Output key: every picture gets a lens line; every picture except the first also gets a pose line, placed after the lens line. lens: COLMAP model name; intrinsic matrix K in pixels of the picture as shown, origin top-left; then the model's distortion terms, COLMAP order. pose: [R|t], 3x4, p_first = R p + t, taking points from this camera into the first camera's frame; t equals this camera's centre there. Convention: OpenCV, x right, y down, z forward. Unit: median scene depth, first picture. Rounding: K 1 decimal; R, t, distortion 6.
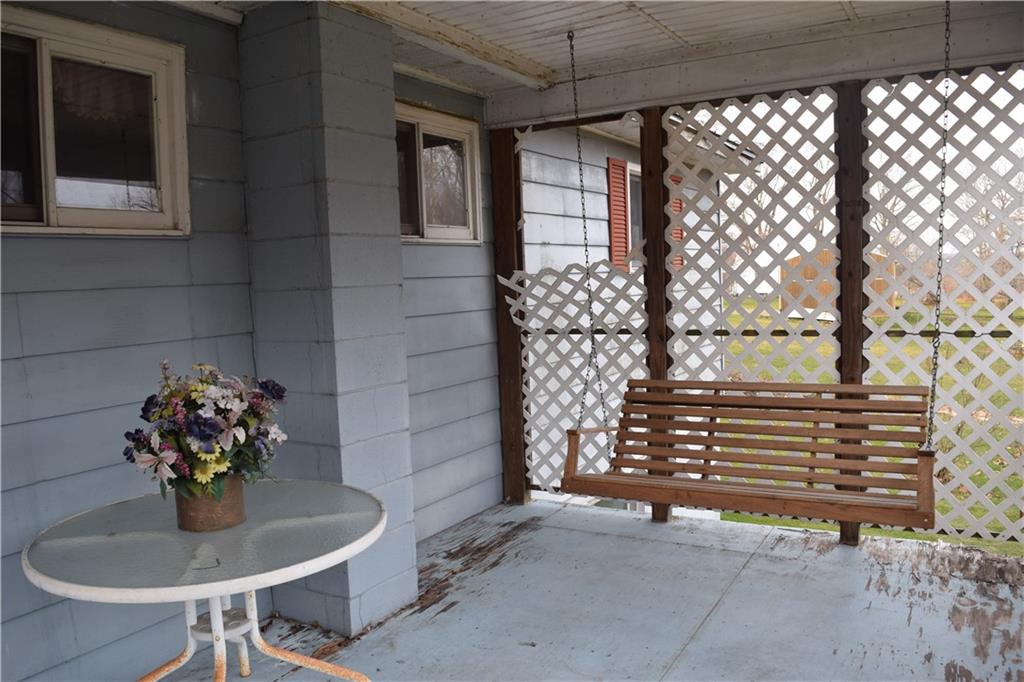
lens RADIAL K [[799.6, 0, 512.6], [0, 799.6, 342.4], [0, 0, 1]] dist [-0.099913, 0.026089]
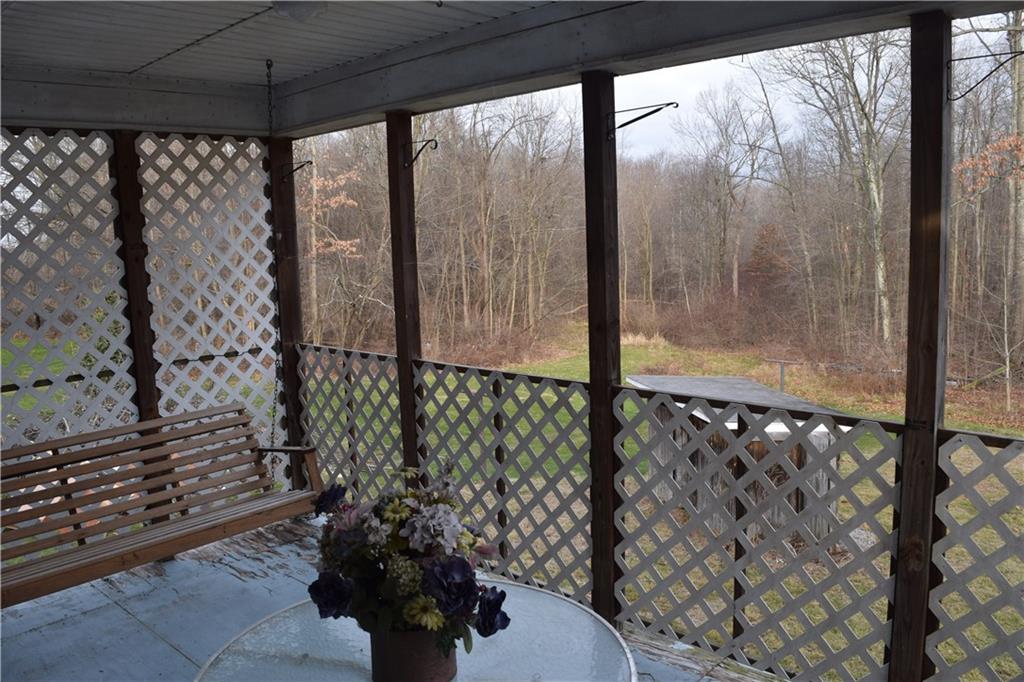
lens RADIAL K [[799.6, 0, 510.0], [0, 799.6, 340.1], [0, 0, 1]] dist [-0.099913, 0.026089]
pose [[0.218613, -0.106259, 0.970009, -0.502110], [0.105392, 0.990810, 0.084786, -0.089020], [-0.970103, 0.083696, 0.227803, 0.280011]]
